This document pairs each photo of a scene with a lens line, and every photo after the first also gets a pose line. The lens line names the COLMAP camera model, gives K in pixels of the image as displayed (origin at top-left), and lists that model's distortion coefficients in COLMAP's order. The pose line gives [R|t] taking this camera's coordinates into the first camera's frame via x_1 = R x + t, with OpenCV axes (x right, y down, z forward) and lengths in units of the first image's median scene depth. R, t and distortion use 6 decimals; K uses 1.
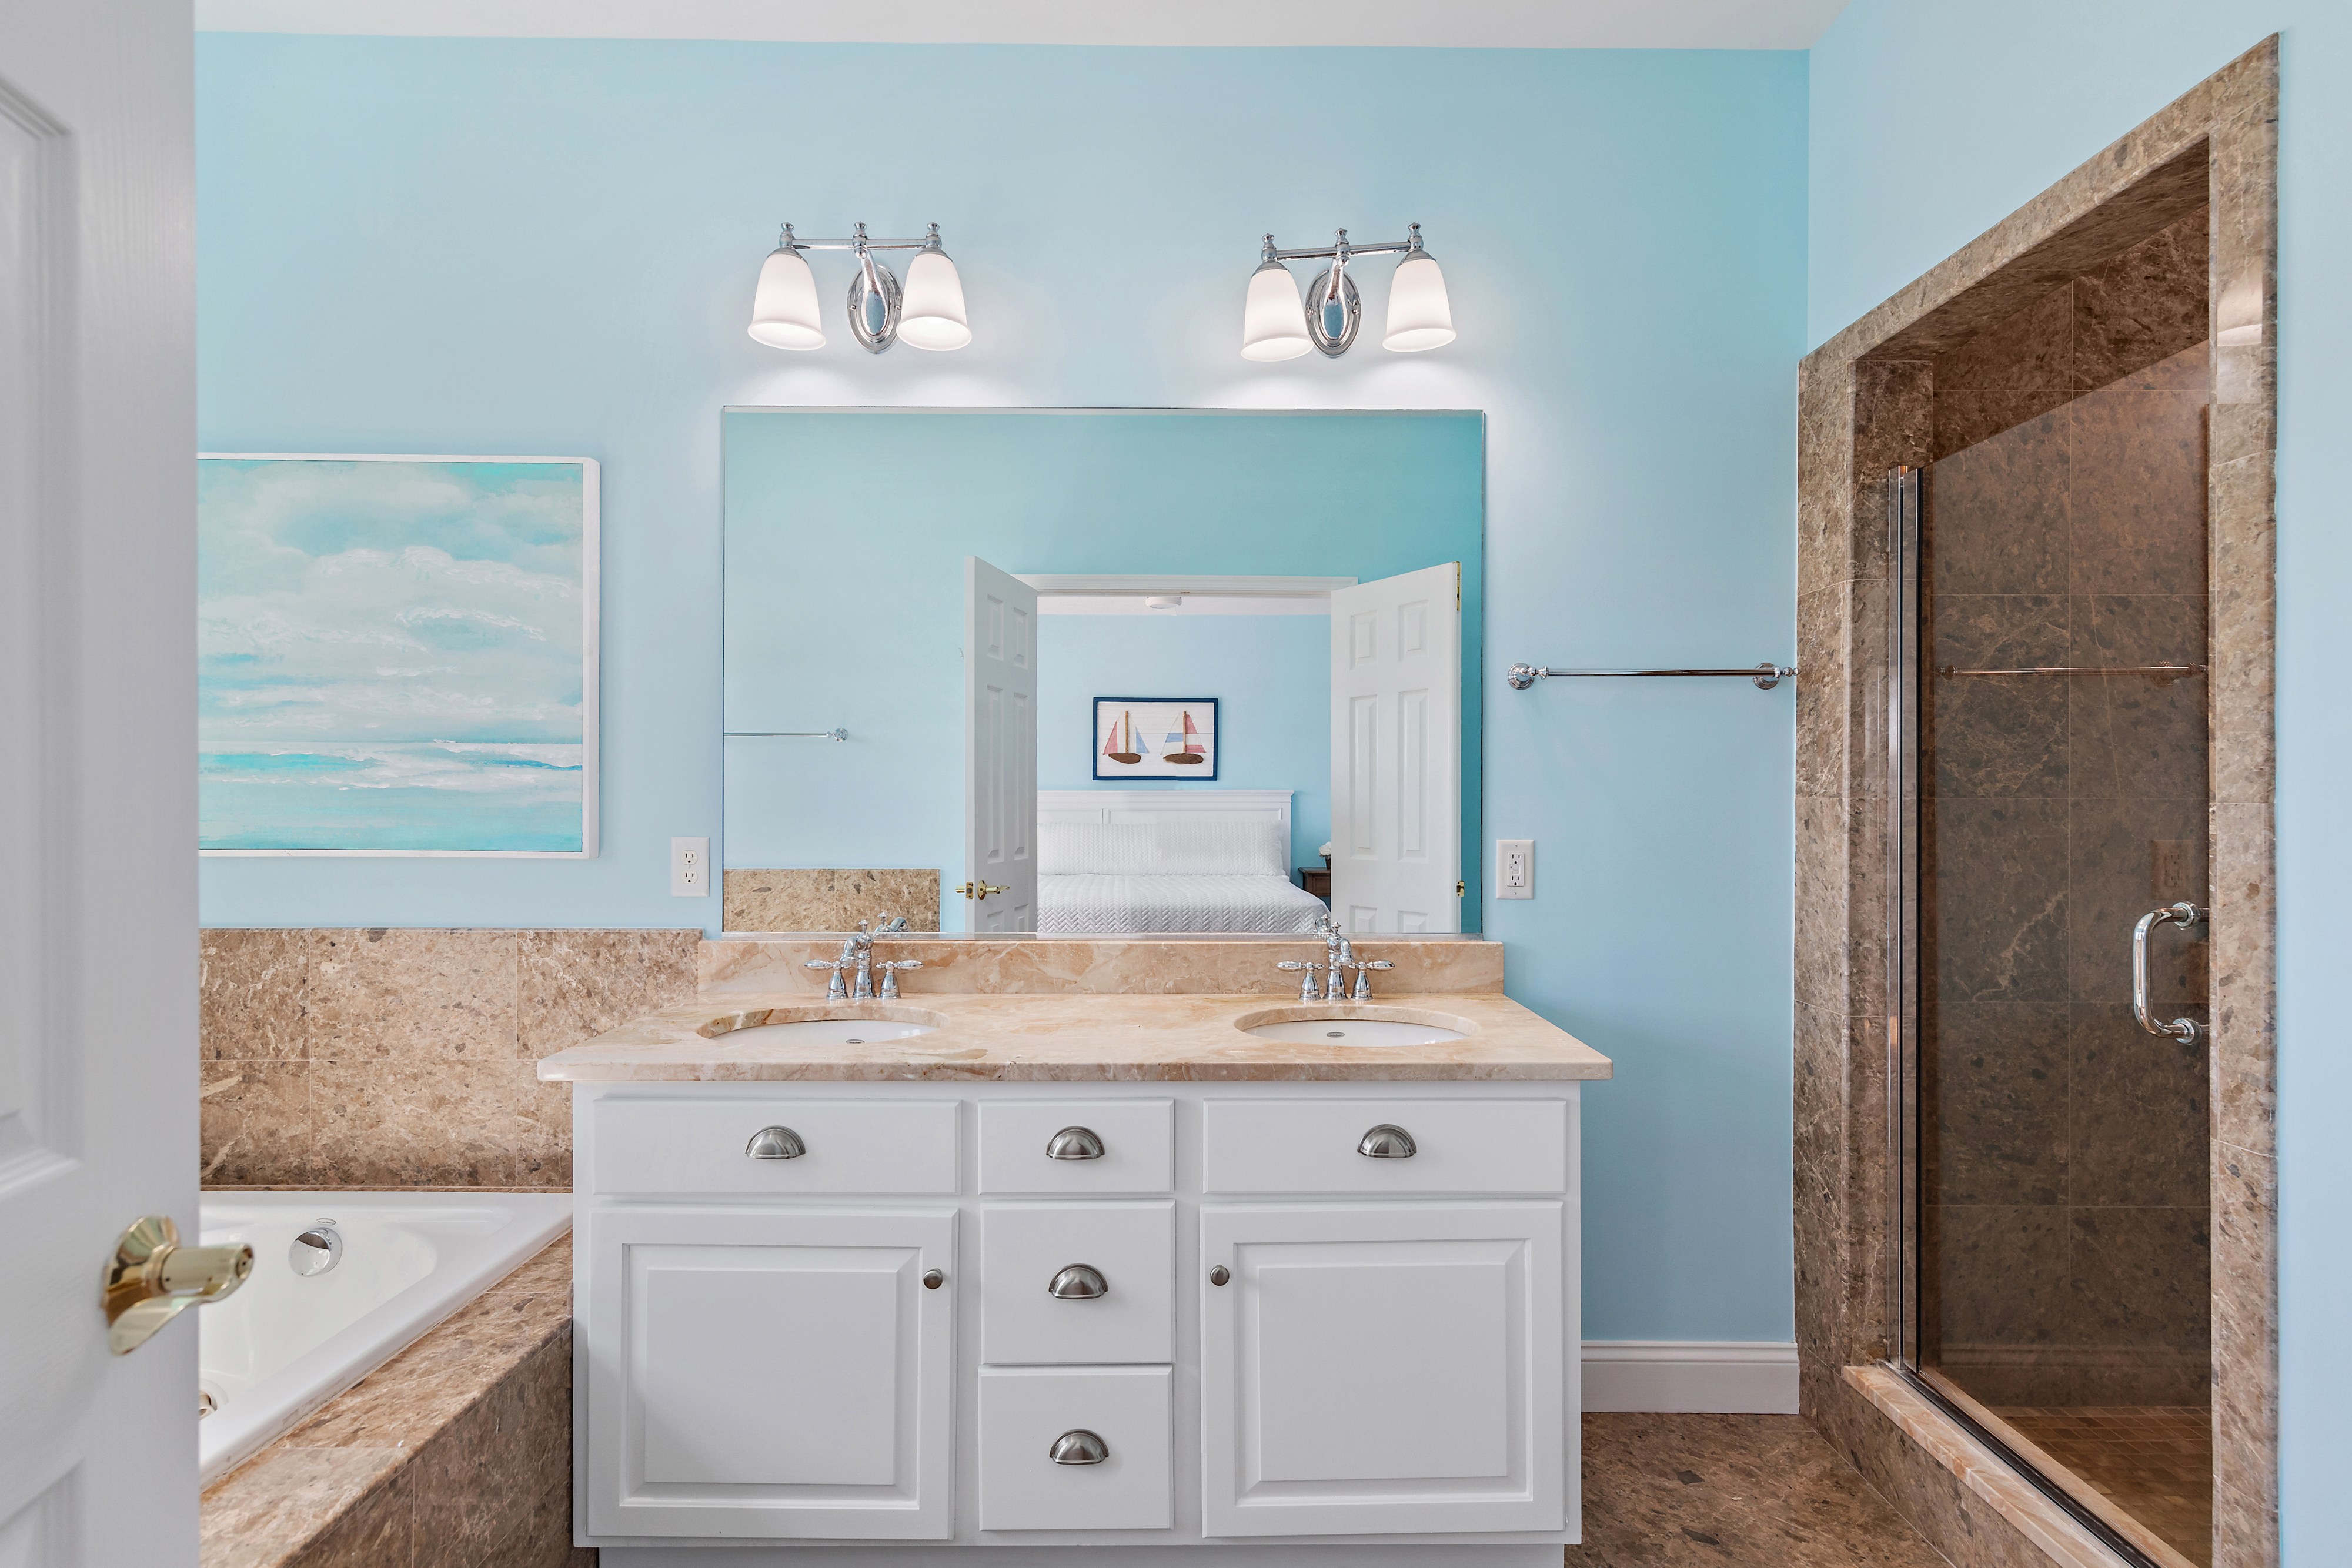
lens RADIAL K [[1043.3, 0, 1175.8], [0, 1043.3, 804.6], [0, 0, 1]] dist [-0.001014, -0.000141]
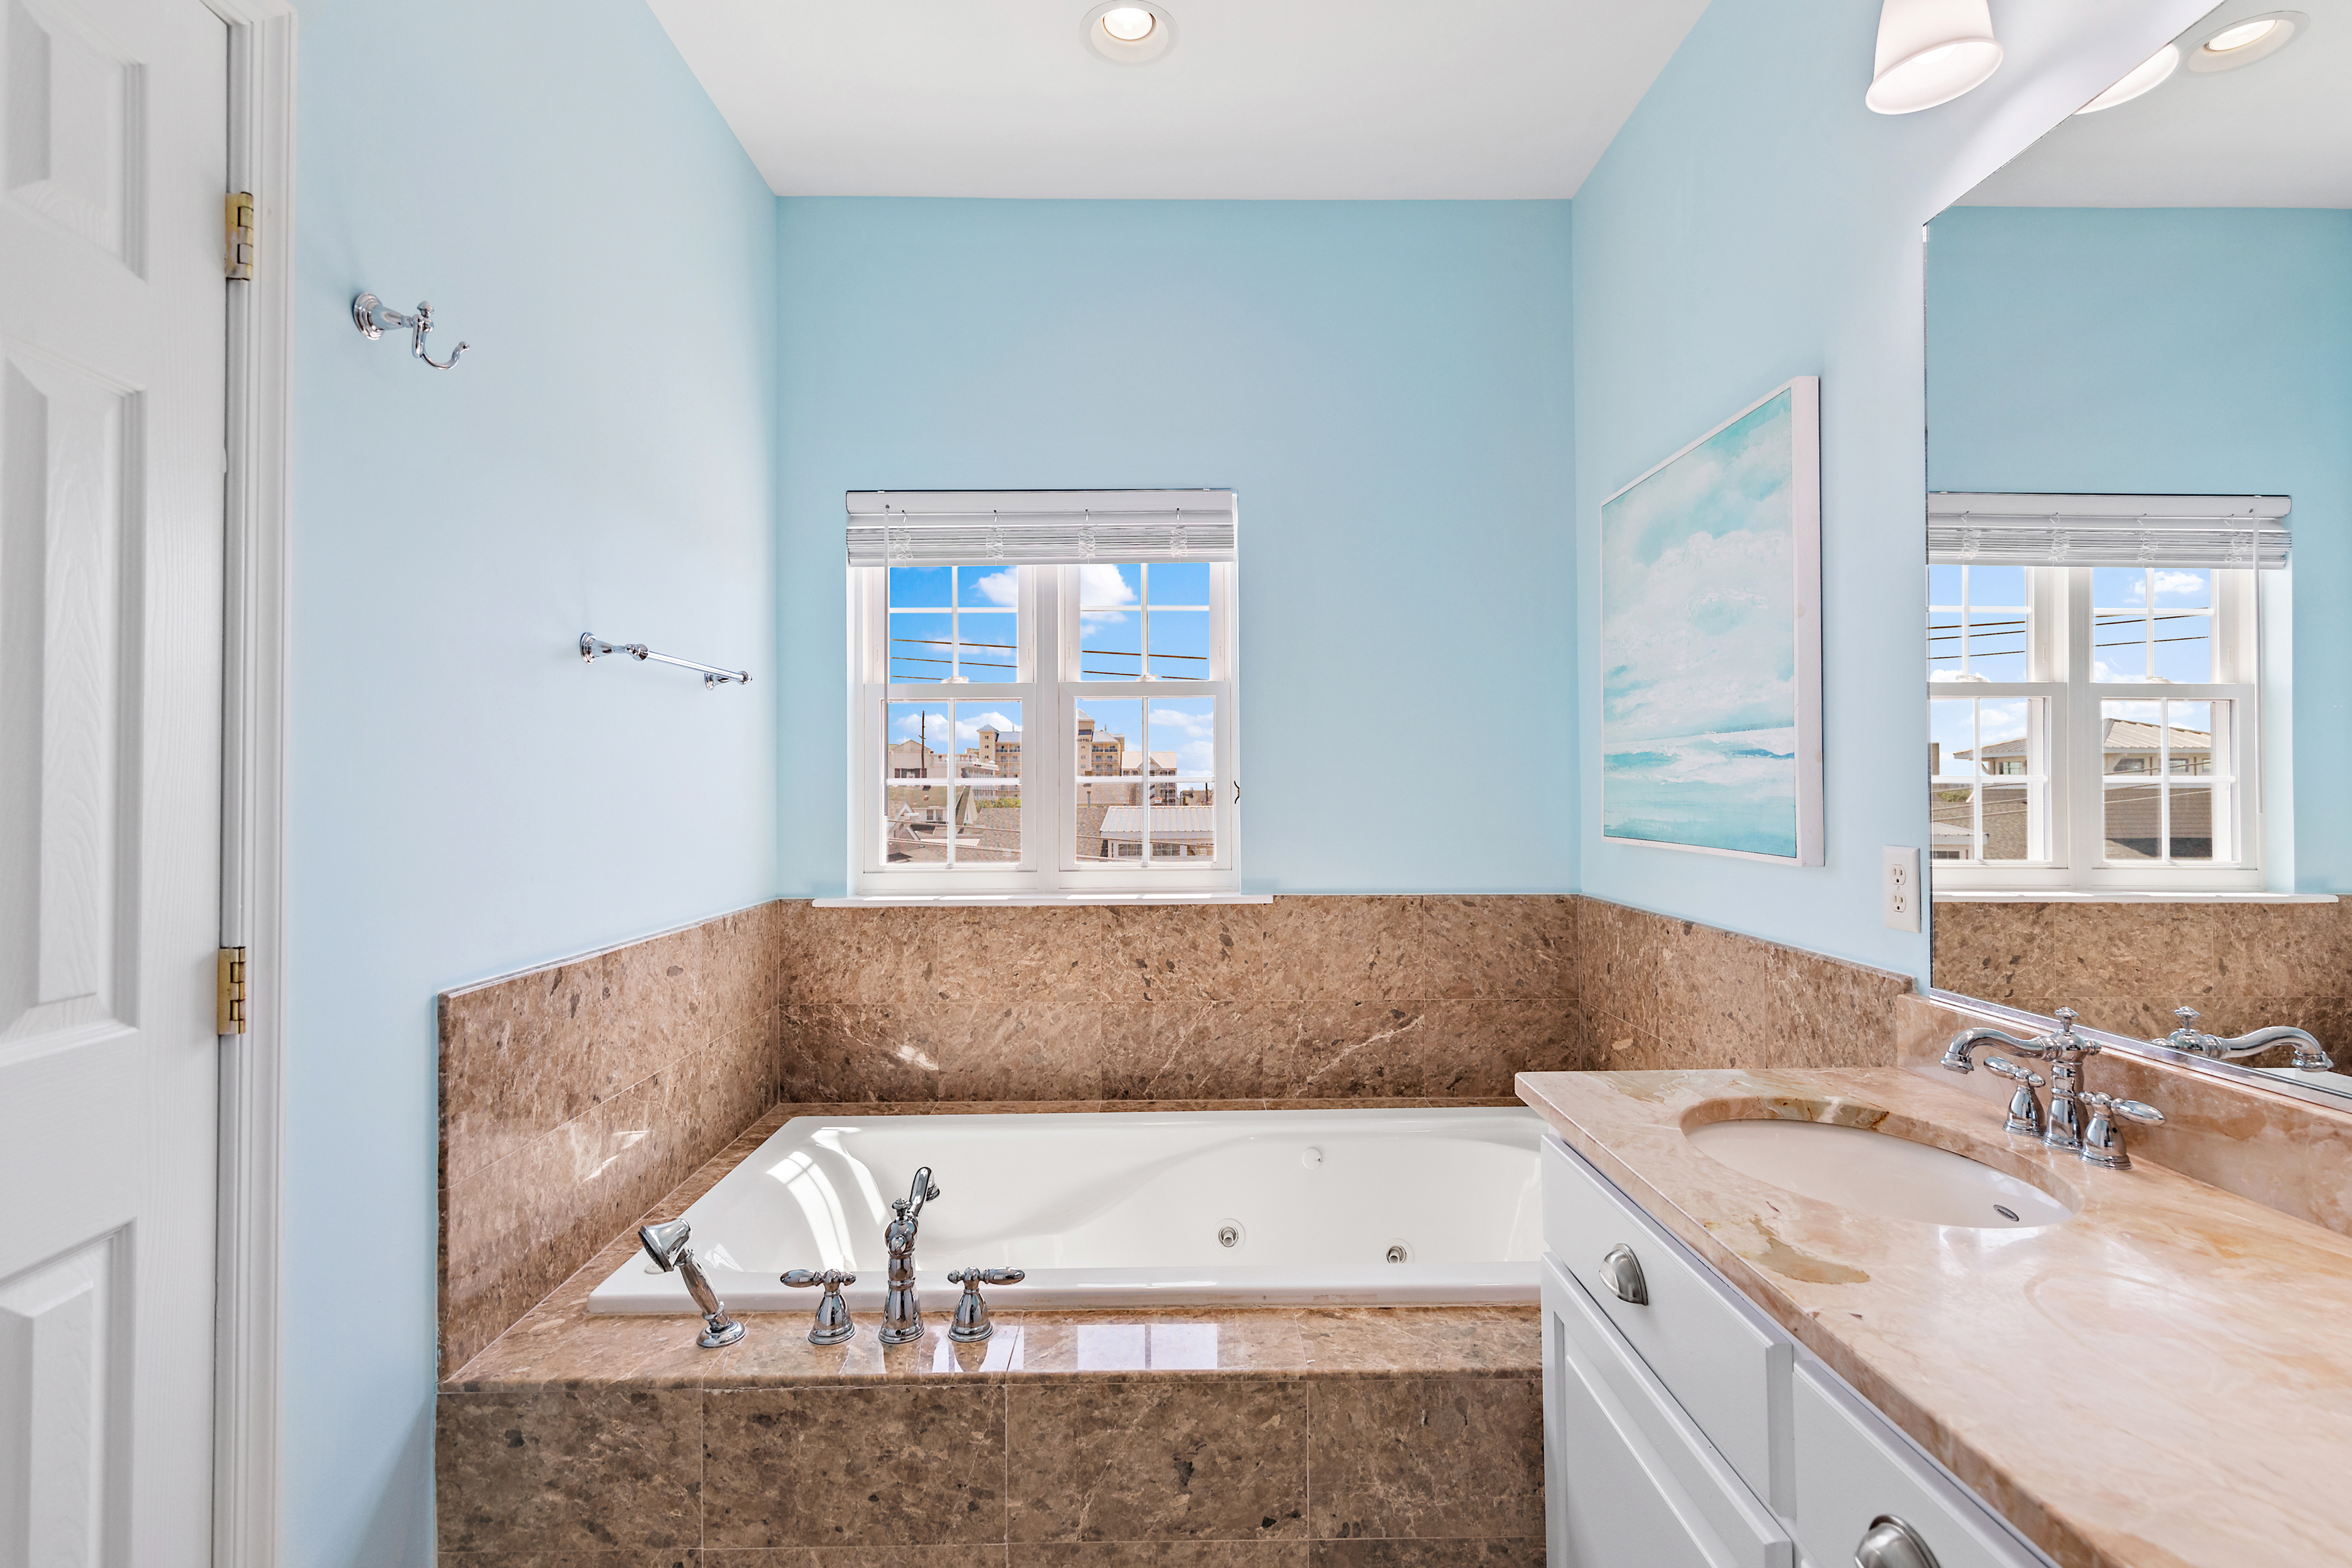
lens RADIAL K [[1073.3, 0, 1176.0], [0, 1073.3, 784.0], [0, 0, 1]] dist [0.017278, -0.000257]
pose [[0.040068, -0.009837, -0.999149, 0.259620], [0.000409, 0.999952, -0.009829, -0.004687], [0.999197, -0.000015, 0.040070, 0.476391]]
